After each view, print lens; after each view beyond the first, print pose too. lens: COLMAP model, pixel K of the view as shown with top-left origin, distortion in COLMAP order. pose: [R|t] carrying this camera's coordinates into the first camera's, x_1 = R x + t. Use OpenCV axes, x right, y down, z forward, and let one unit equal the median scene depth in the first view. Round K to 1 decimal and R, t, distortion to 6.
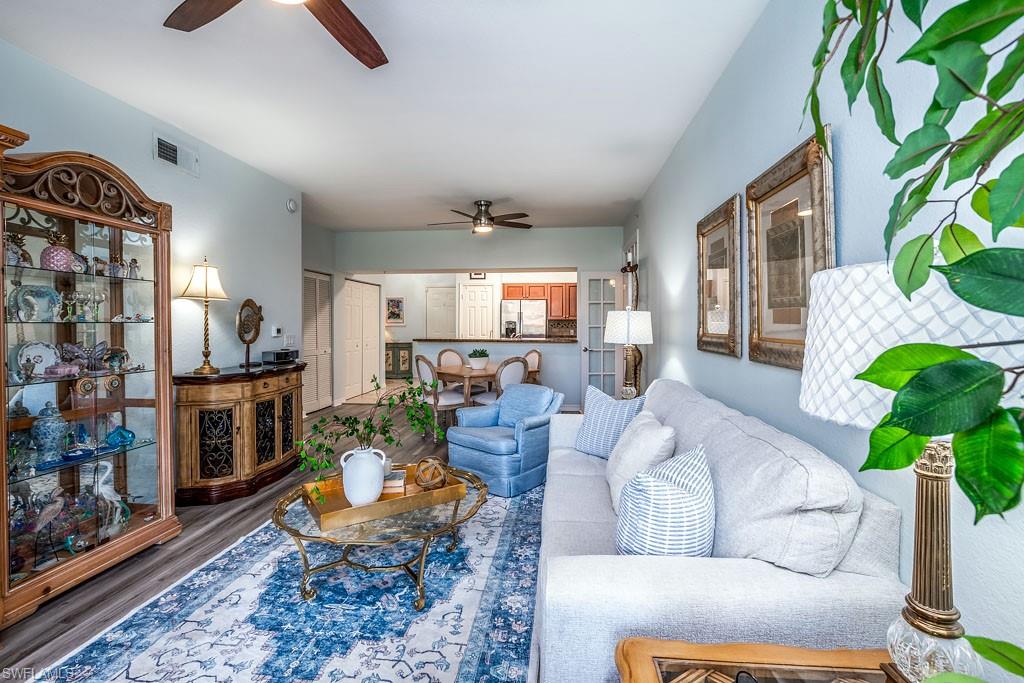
lens RADIAL K [[452.1, 0, 516.3], [0, 452.1, 327.0], [0, 0, 1]] dist [-0.034475, 0.000146]
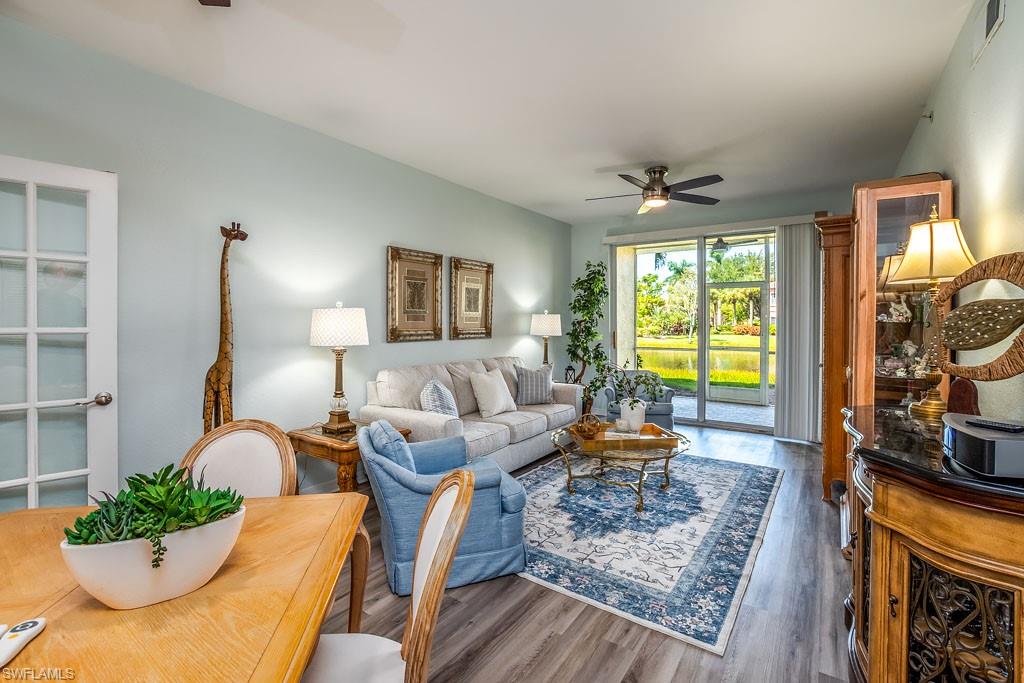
lens RADIAL K [[452.1, 0, 516.3], [0, 452.1, 327.0], [0, 0, 1]] dist [-0.034475, 0.000146]
pose [[-0.876379, -0.001975, 0.481618, -0.321749], [0.004973, 0.999901, 0.013149, -0.010365], [-0.481597, 0.013919, -0.876282, 1.119061]]
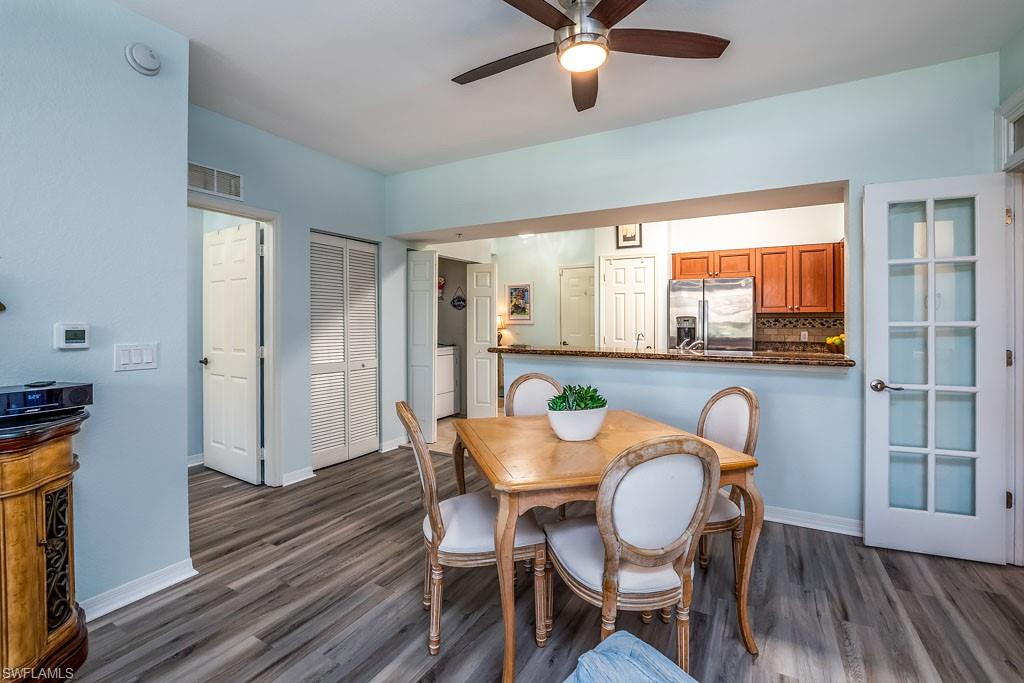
lens RADIAL K [[464.7, 0, 514.2], [0, 464.7, 321.2], [0, 0, 1]] dist [-0.001479, -0.000056]
pose [[0.924776, -0.000600, -0.380512, 0.018980], [-0.002572, 0.999966, -0.007829, -0.002241], [0.380503, 0.008218, 0.924743, 0.656144]]
